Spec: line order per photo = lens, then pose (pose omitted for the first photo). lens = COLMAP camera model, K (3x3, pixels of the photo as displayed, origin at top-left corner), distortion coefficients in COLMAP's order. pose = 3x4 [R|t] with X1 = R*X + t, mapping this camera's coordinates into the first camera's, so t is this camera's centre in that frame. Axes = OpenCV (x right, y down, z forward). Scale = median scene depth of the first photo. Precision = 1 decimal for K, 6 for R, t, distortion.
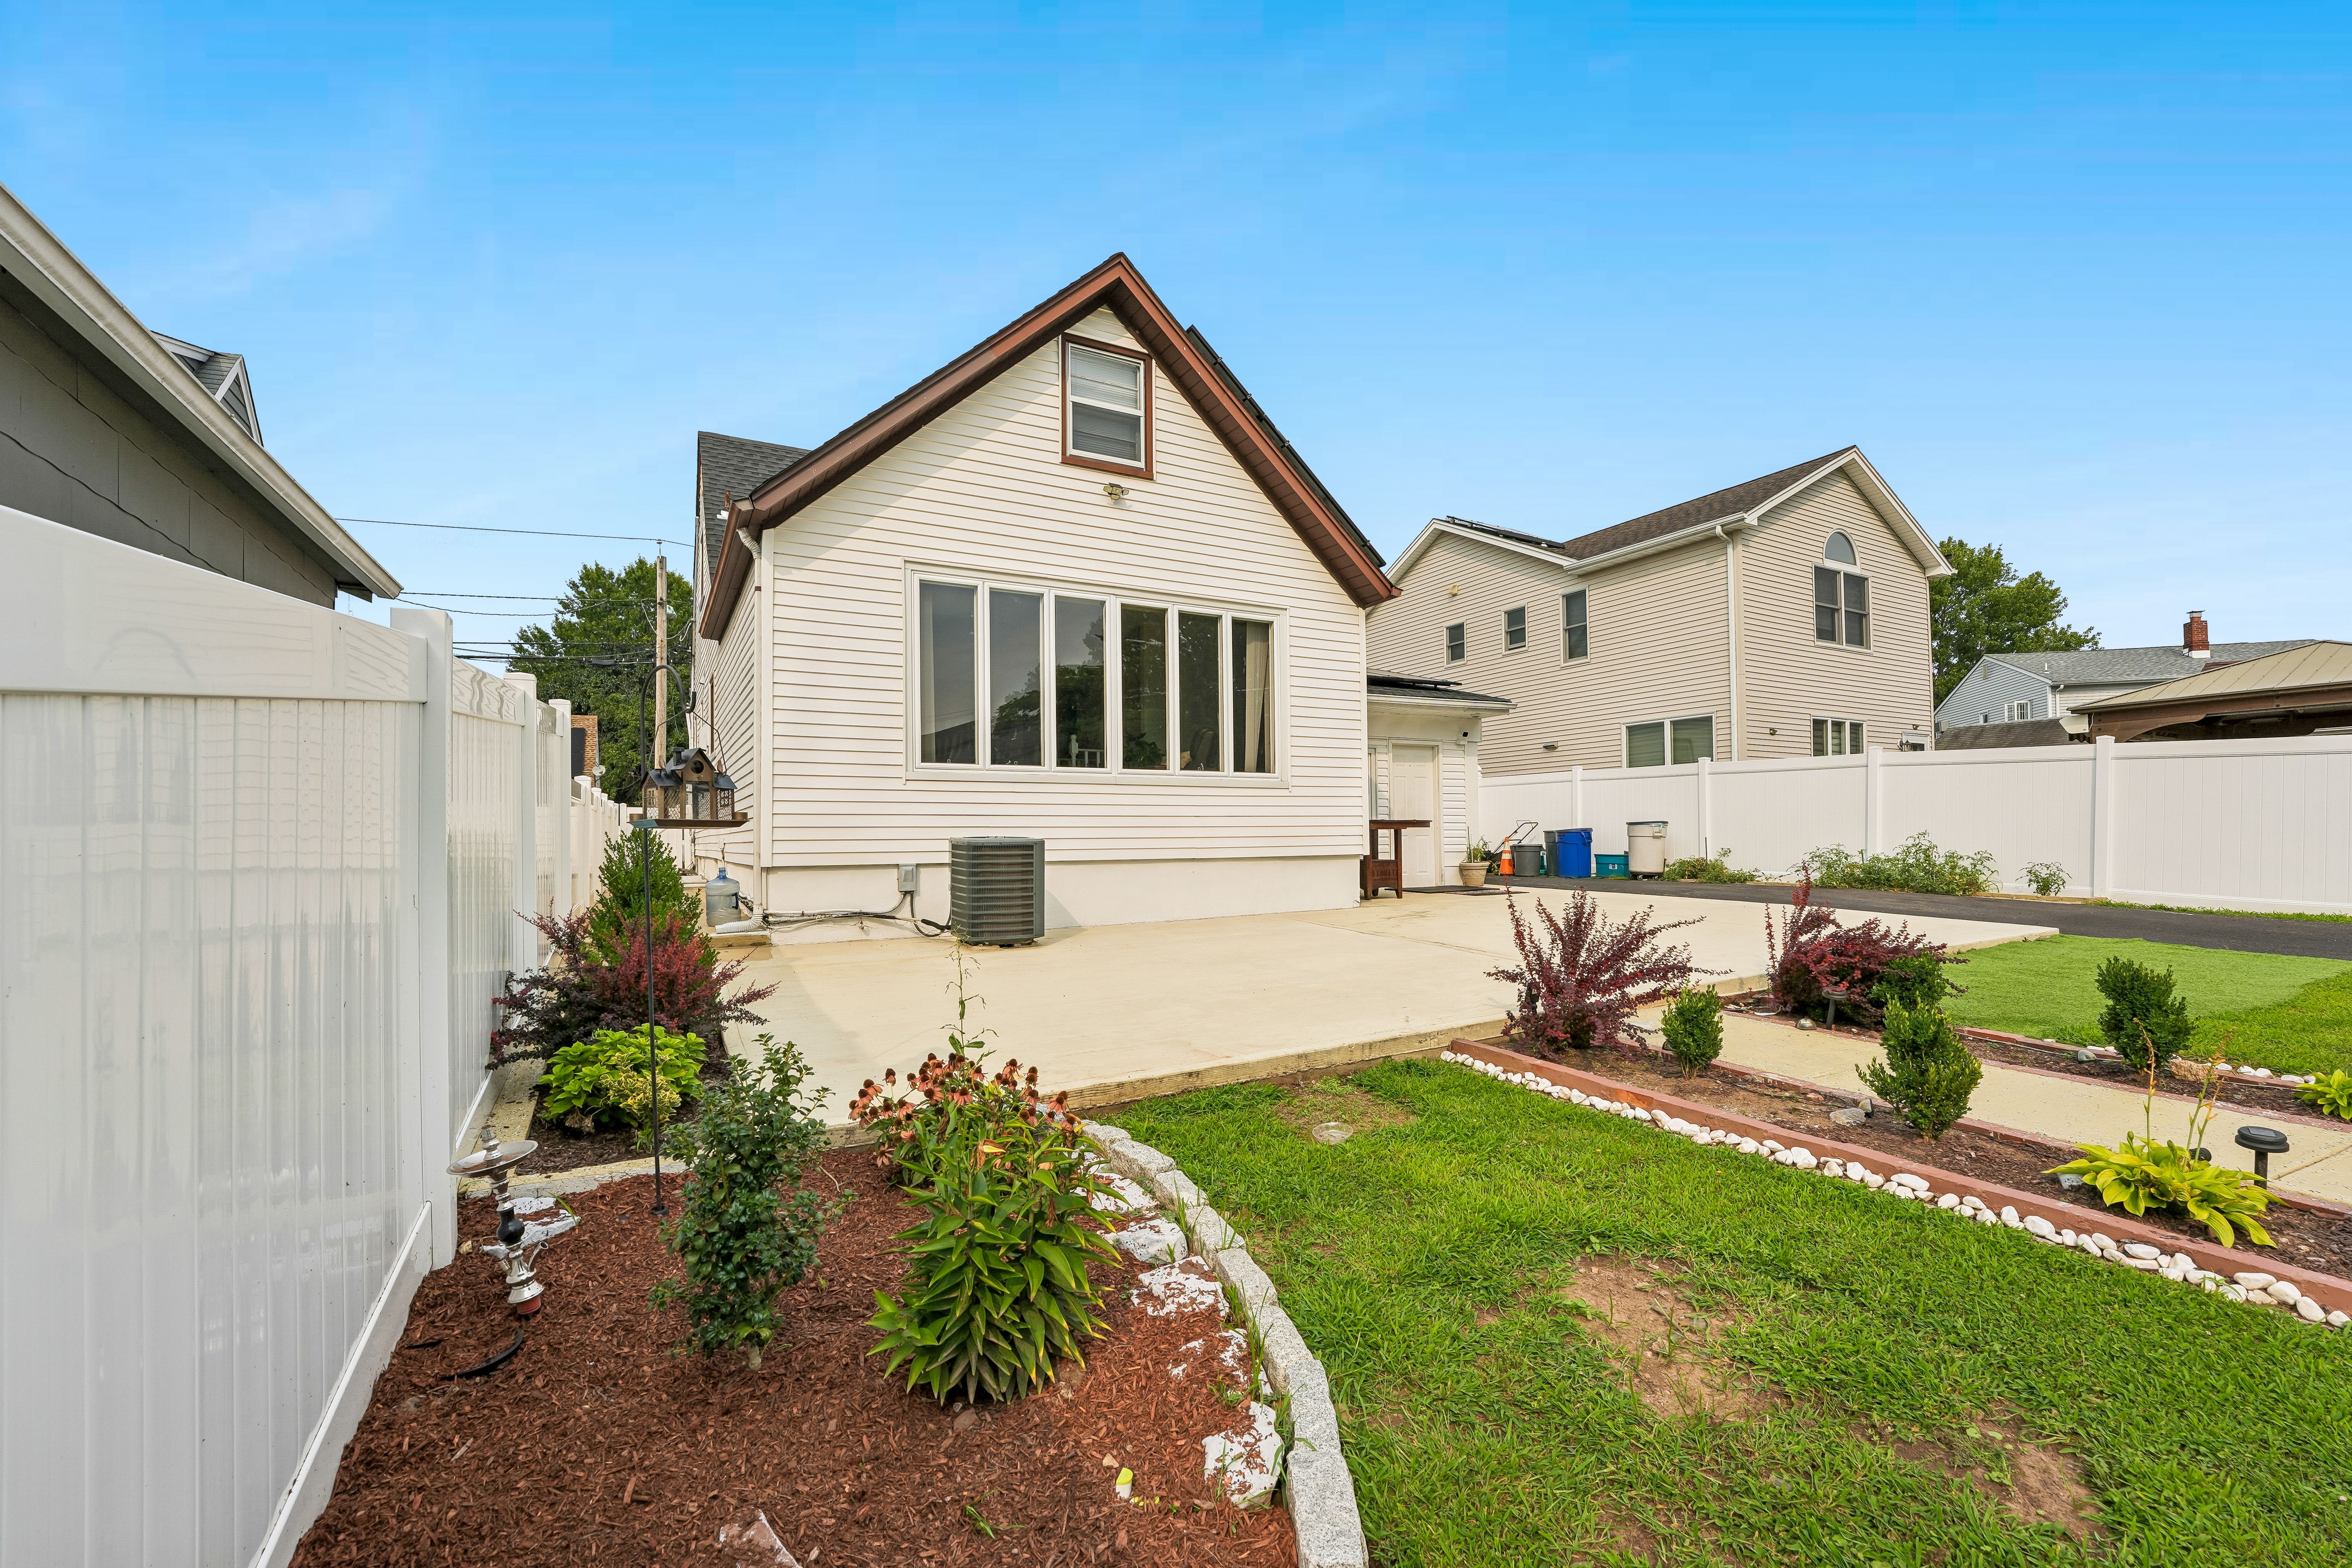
lens RADIAL K [[1016.8, 0, 1187.2], [0, 1016.8, 836.0], [0, 0, 1]] dist [-0.010451, -0.000622]
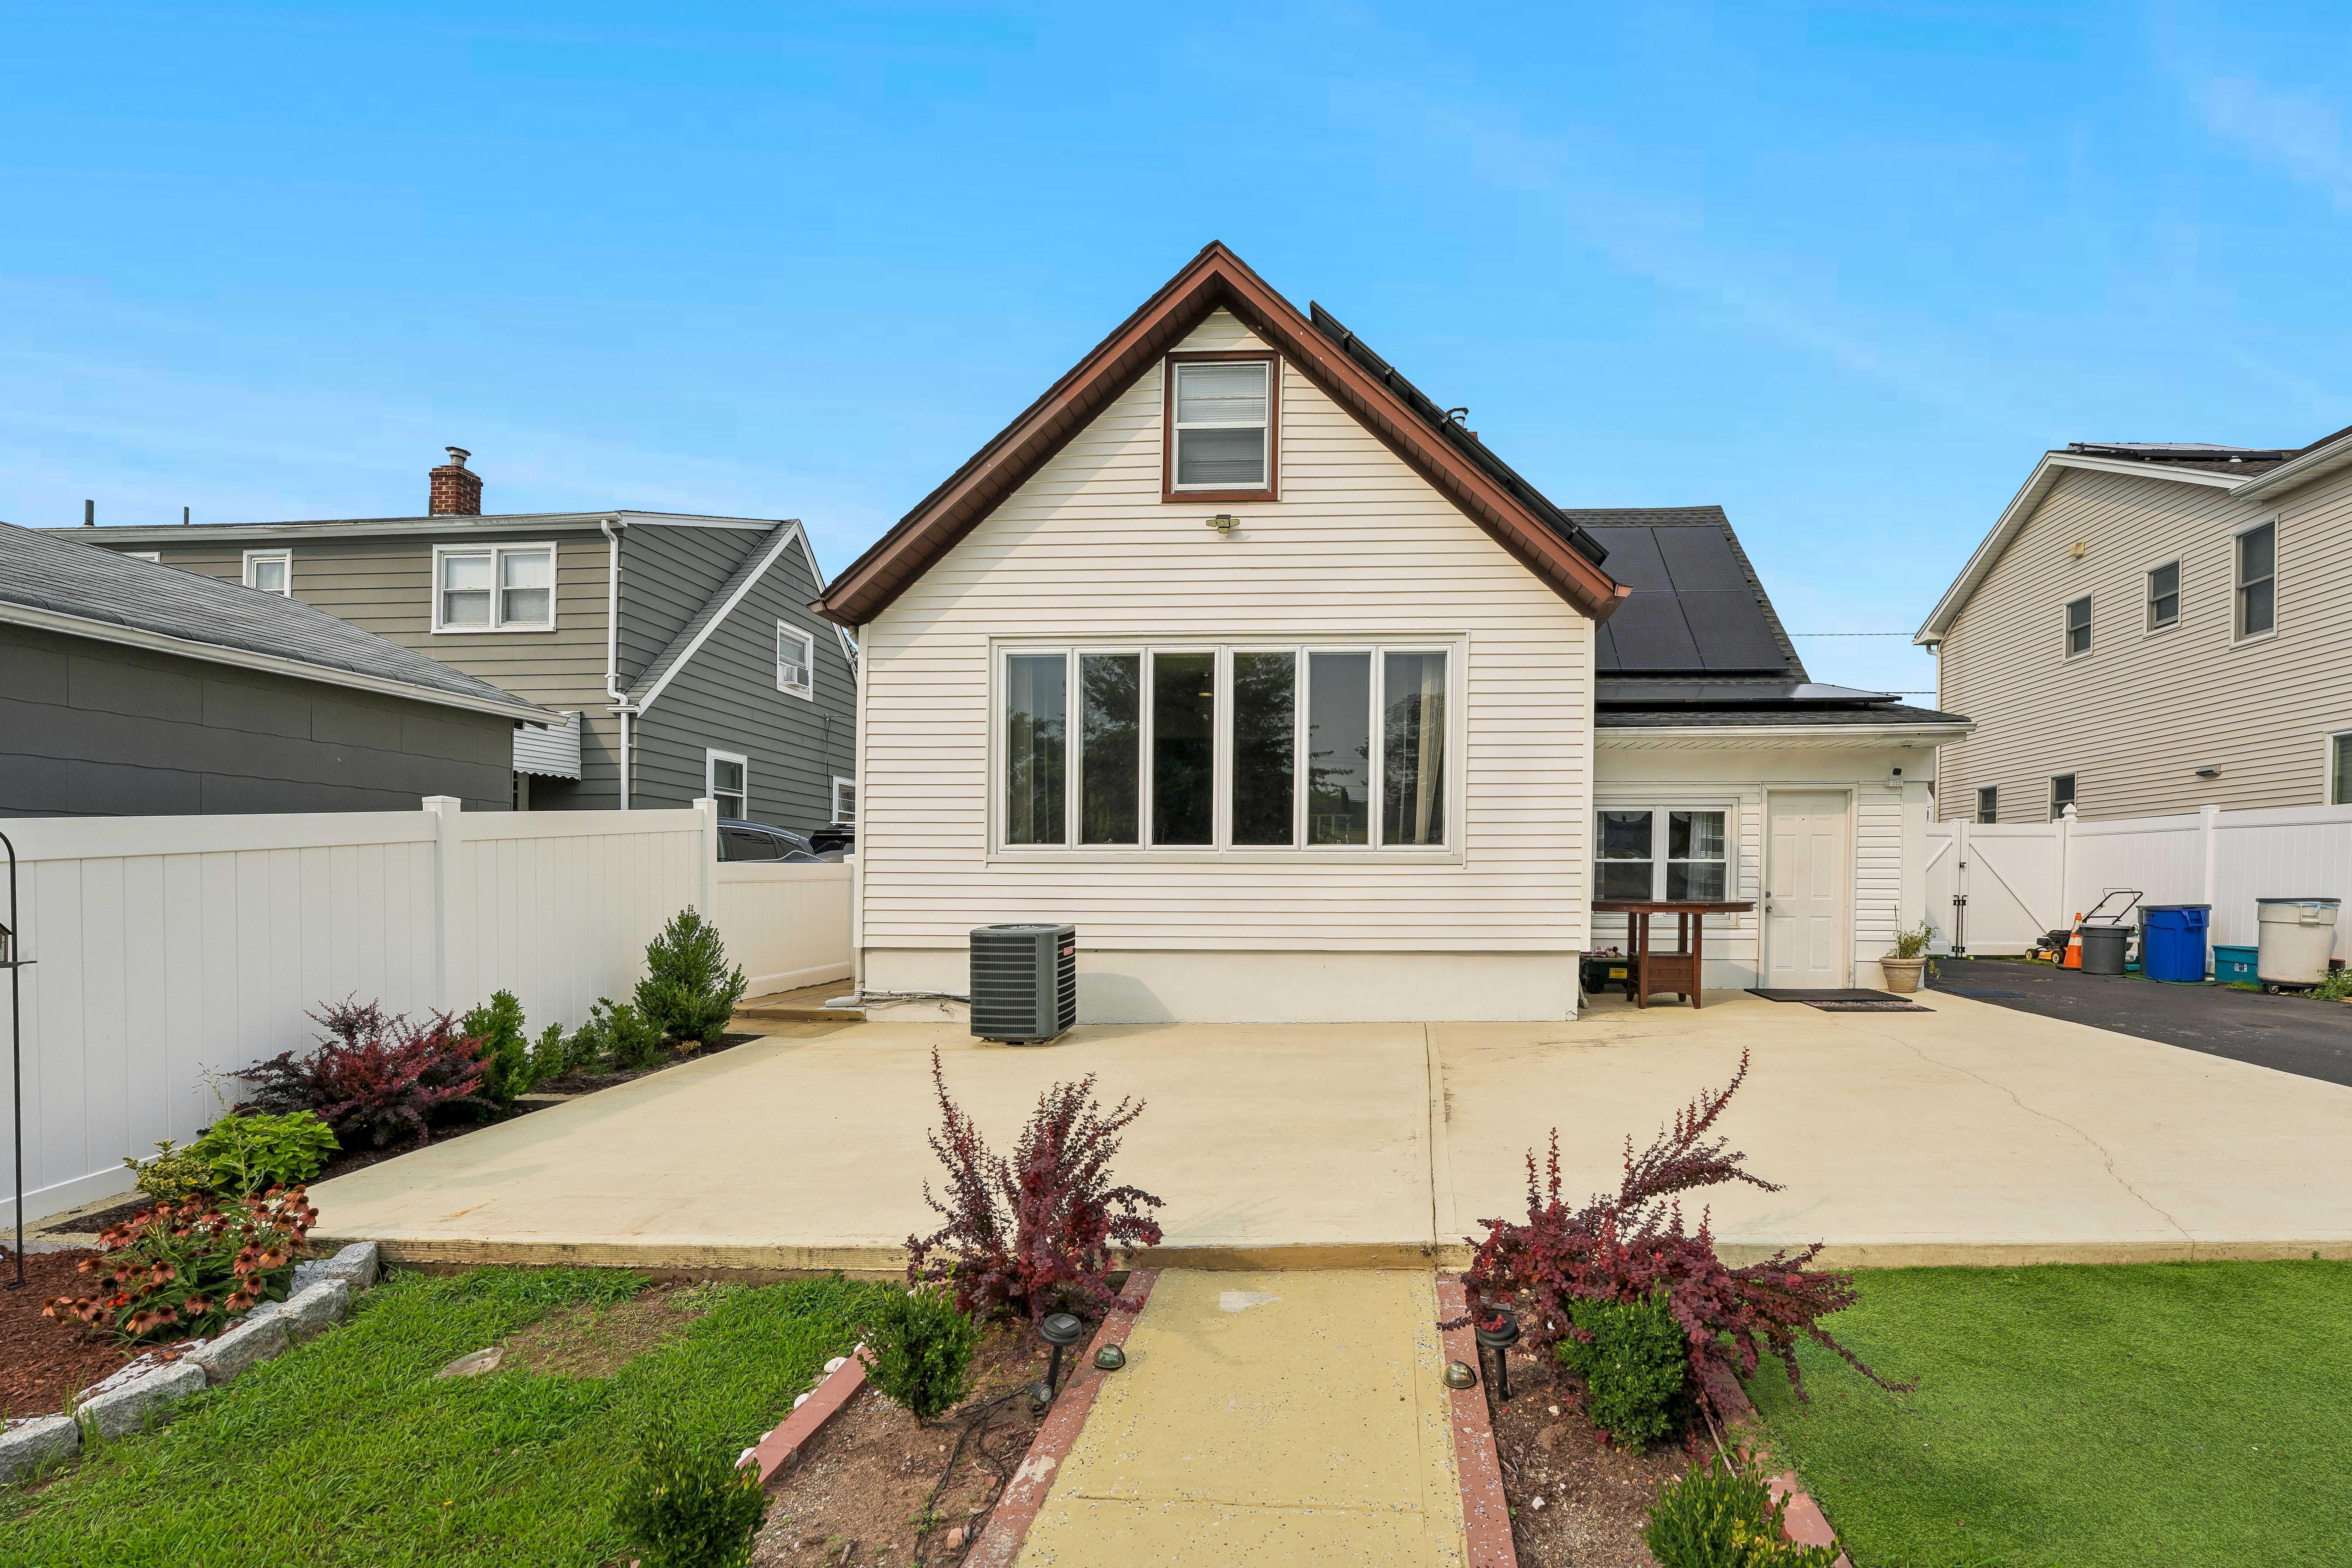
lens RADIAL K [[1016.8, 0, 1282.9], [0, 1016.8, 922.0], [0, 0, 1]] dist [-0.010451, -0.000622]
pose [[0.843278, 0.033196, -0.536451, 0.438584], [-0.008280, 0.998775, 0.048789, -0.040687], [0.537414, -0.036701, 0.842520, 0.276112]]
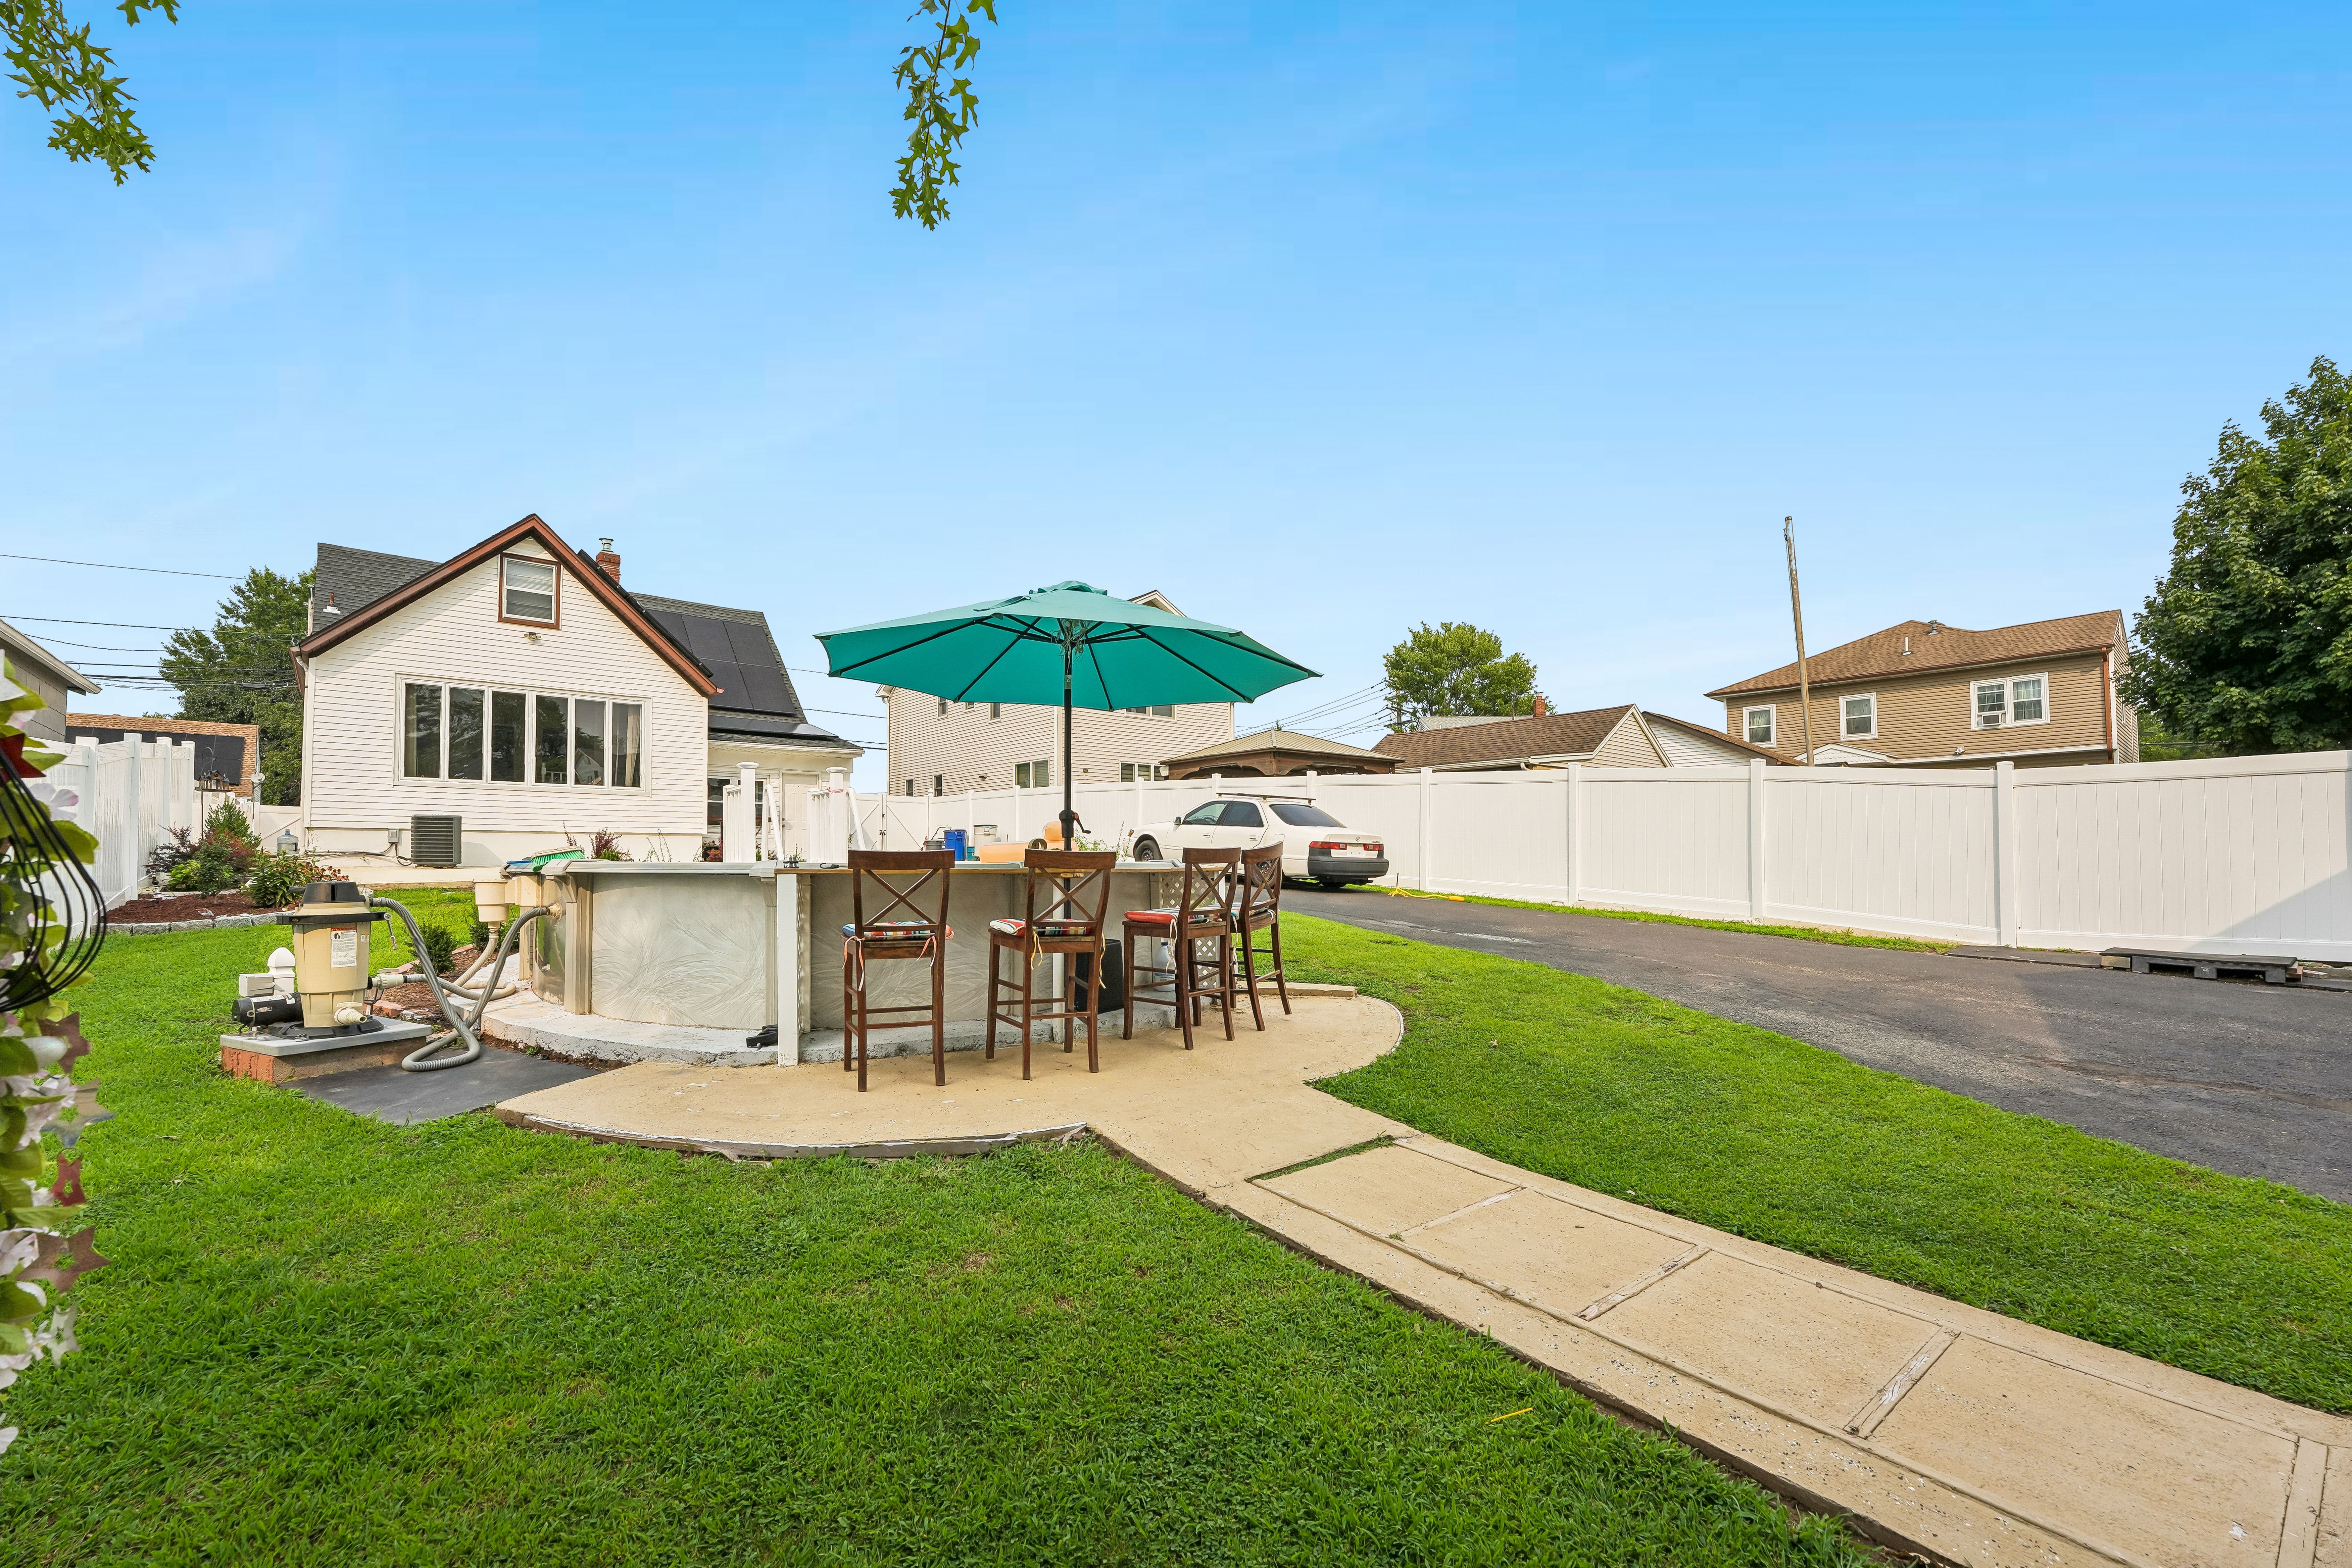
lens RADIAL K [[1016.8, 0, 1166.3], [0, 1016.8, 844.1], [0, 0, 1]] dist [-0.010451, -0.000622]
pose [[0.980618, 0.011745, 0.195576, 0.708534], [-0.008483, 0.999811, -0.017512, 0.070494], [-0.195745, 0.015513, 0.980532, -1.054668]]
